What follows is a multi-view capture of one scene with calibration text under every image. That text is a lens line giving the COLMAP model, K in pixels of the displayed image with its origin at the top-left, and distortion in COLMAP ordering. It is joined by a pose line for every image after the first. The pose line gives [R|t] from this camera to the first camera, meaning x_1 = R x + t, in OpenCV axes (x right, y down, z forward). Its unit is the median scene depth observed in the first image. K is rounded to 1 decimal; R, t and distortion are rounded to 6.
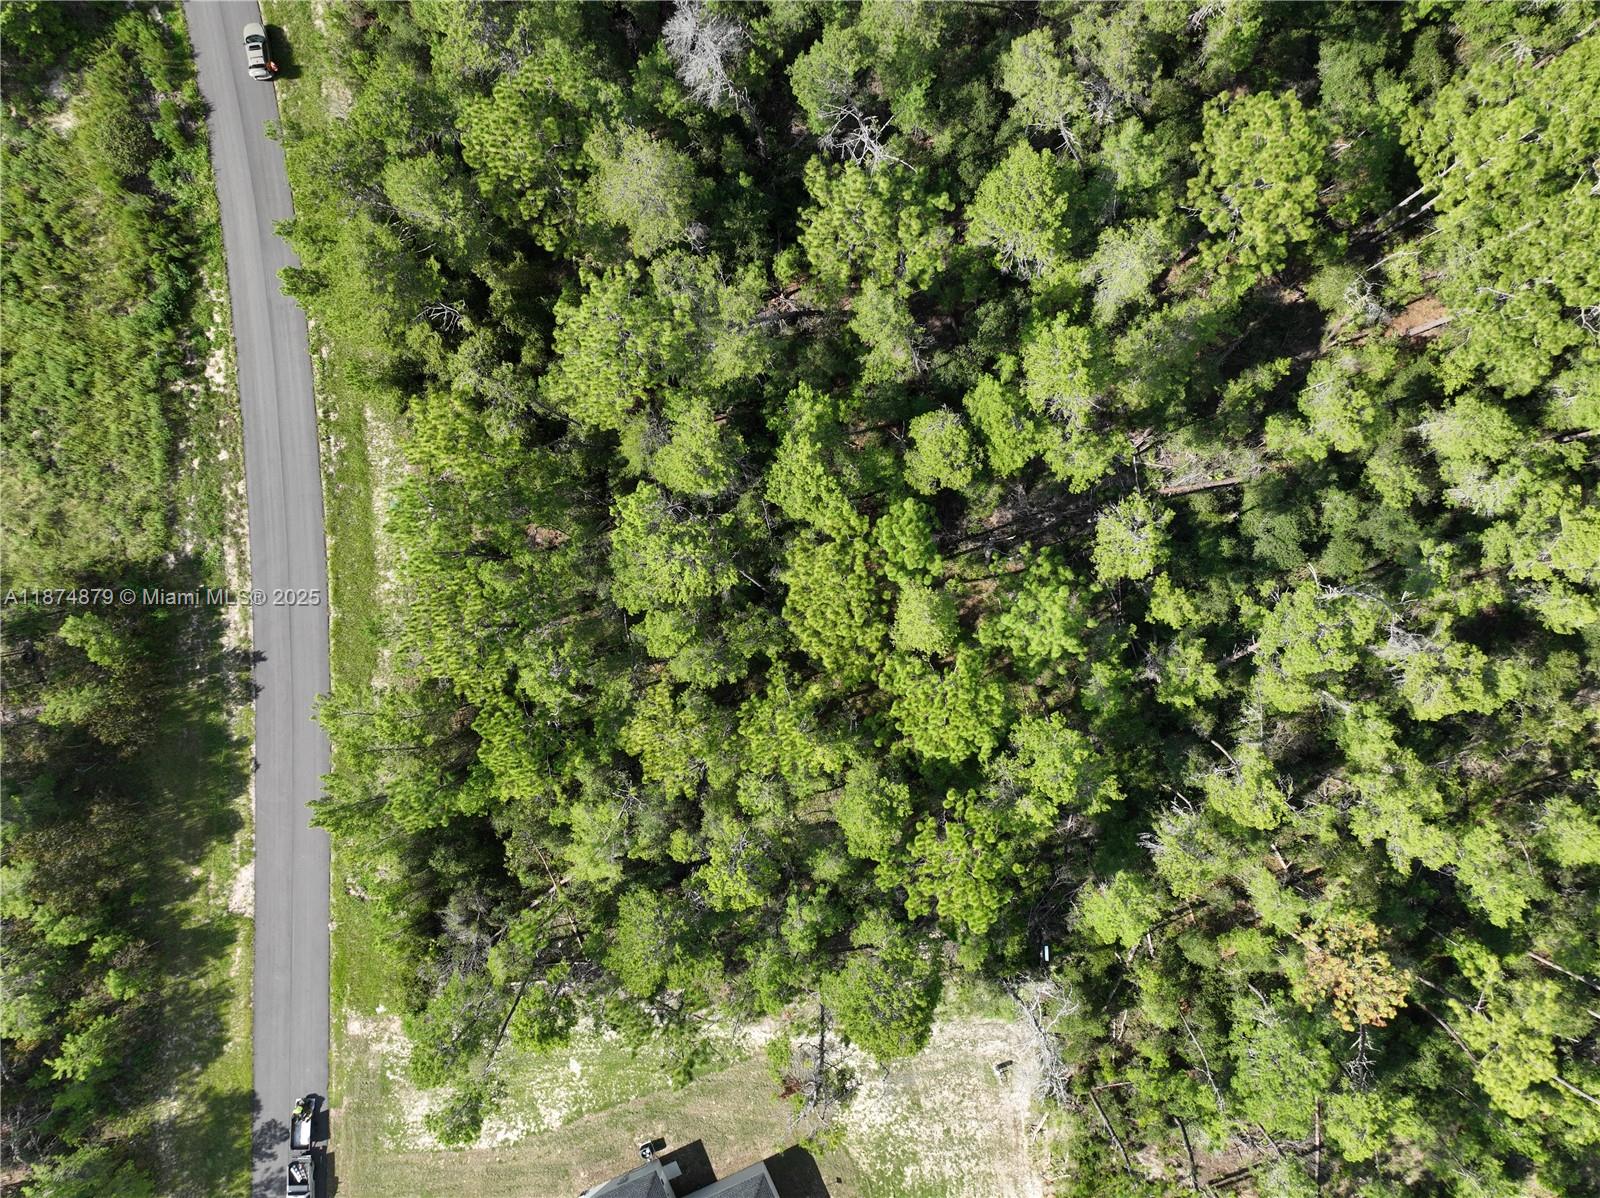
lens RADIAL K [[1131.7, 0, 801.1], [0, 1131.7, 598.8], [0, 0, 1]] dist [-0.007971, 0.023572]
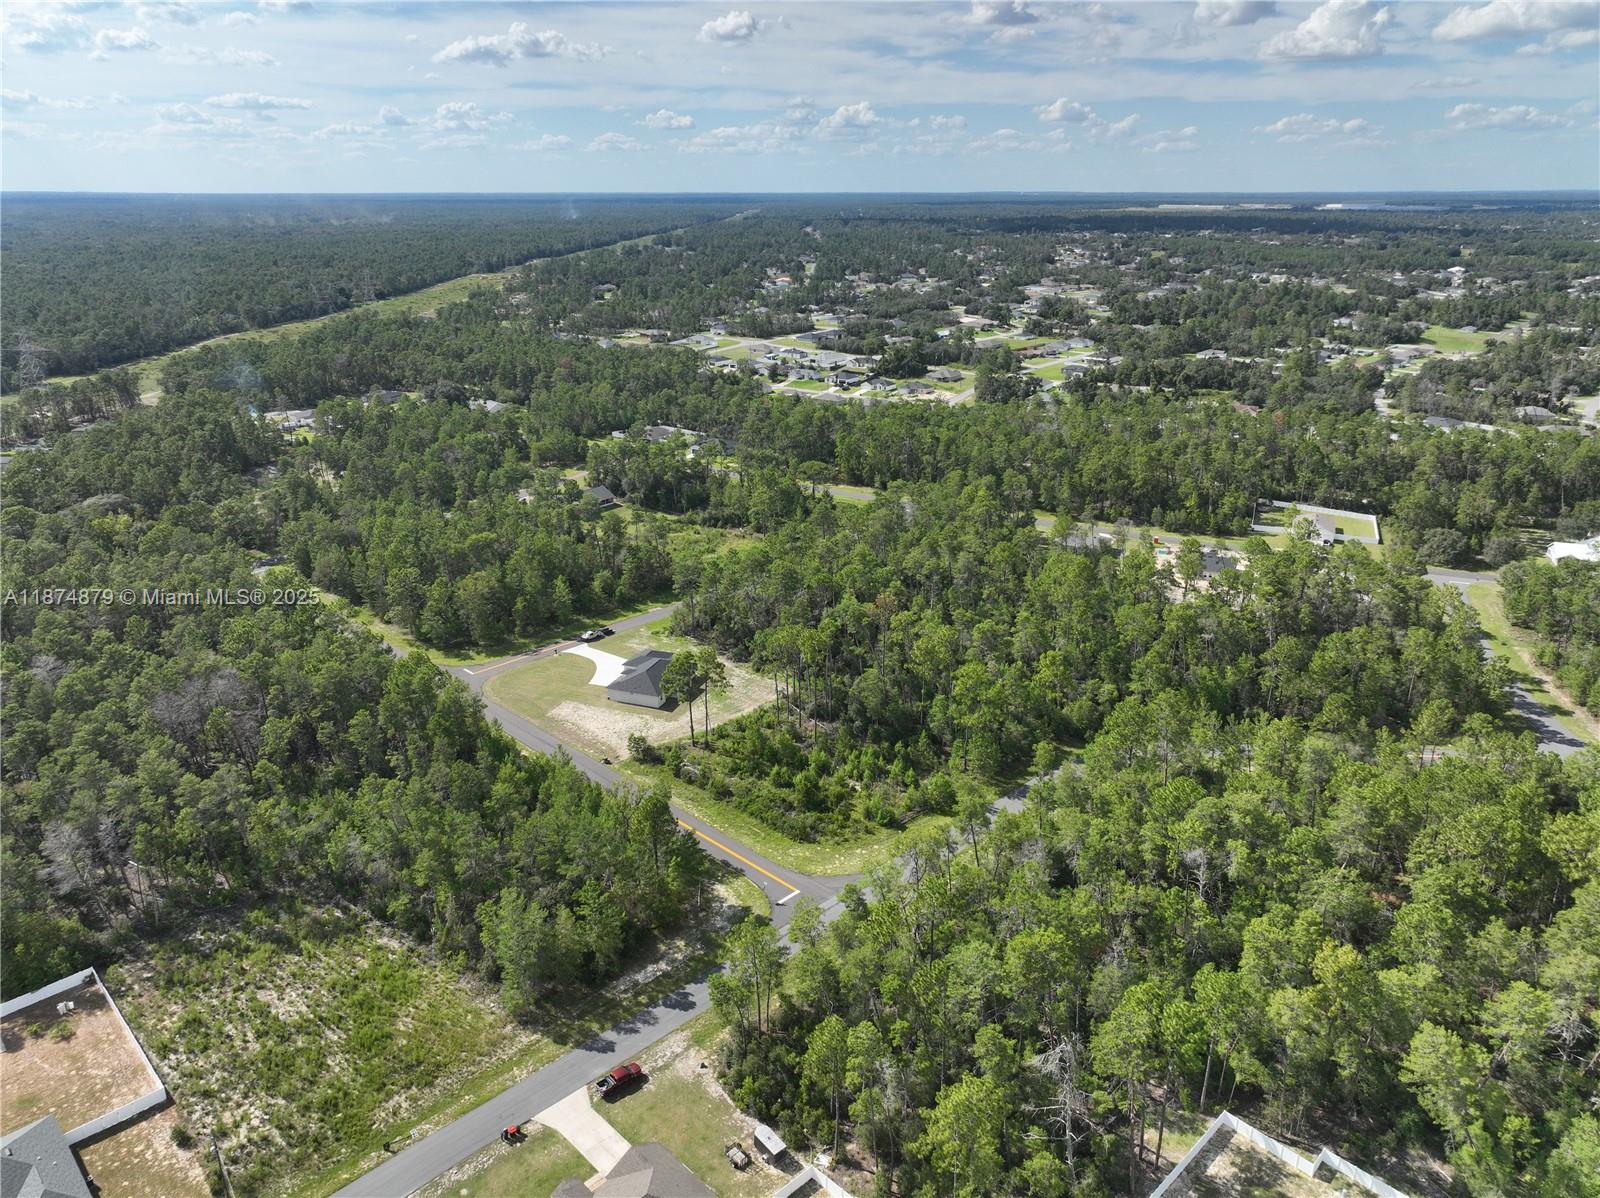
lens RADIAL K [[1131.7, 0, 800.8], [0, 1131.7, 599.0], [0, 0, 1]] dist [-0.007971, 0.023572]
pose [[0.708440, 0.267210, -0.653232, 2.075136], [-0.705522, 0.243501, -0.665542, 2.280832], [-0.018777, 0.932366, 0.361028, -0.231989]]
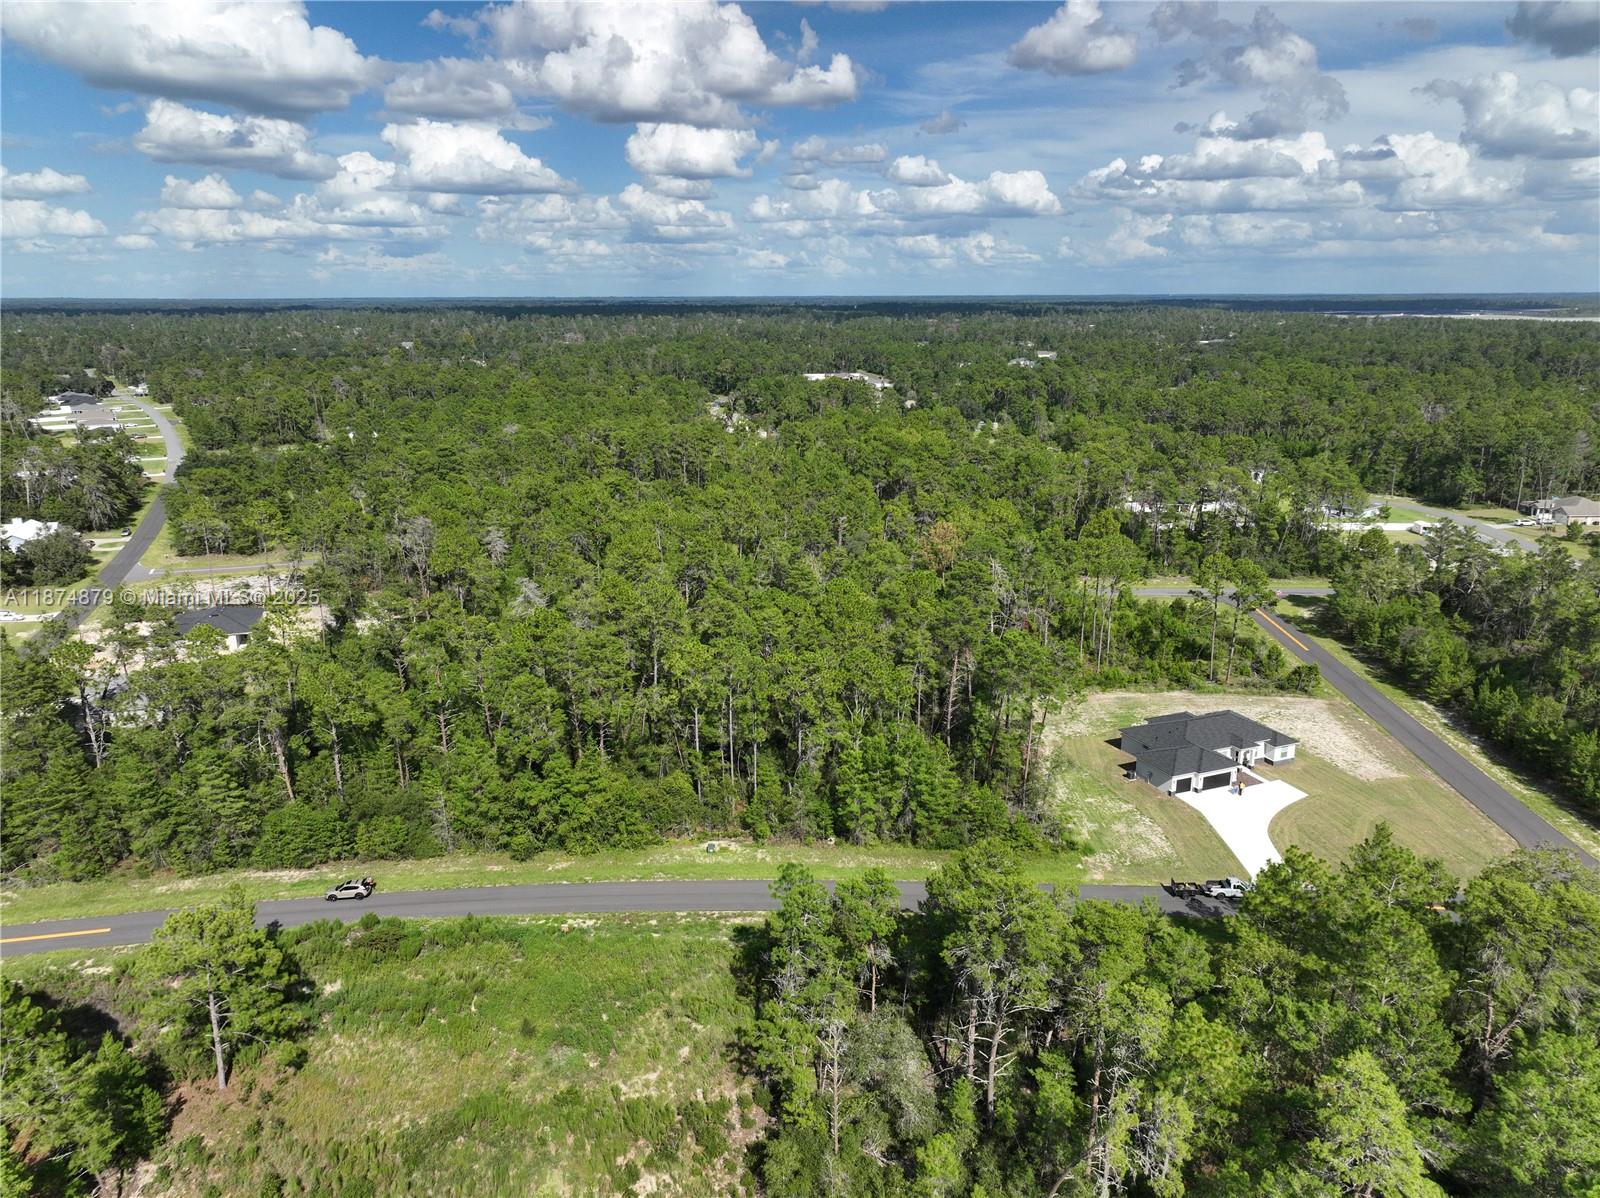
lens RADIAL K [[1131.7, 0, 802.6], [0, 1131.7, 588.3], [0, 0, 1]] dist [-0.007971, 0.023572]
pose [[0.036637, -0.229432, 0.972635, -1.734017], [0.999329, 0.008377, -0.035667, 0.081764], [0.000036, 0.973289, 0.229585, 0.390417]]
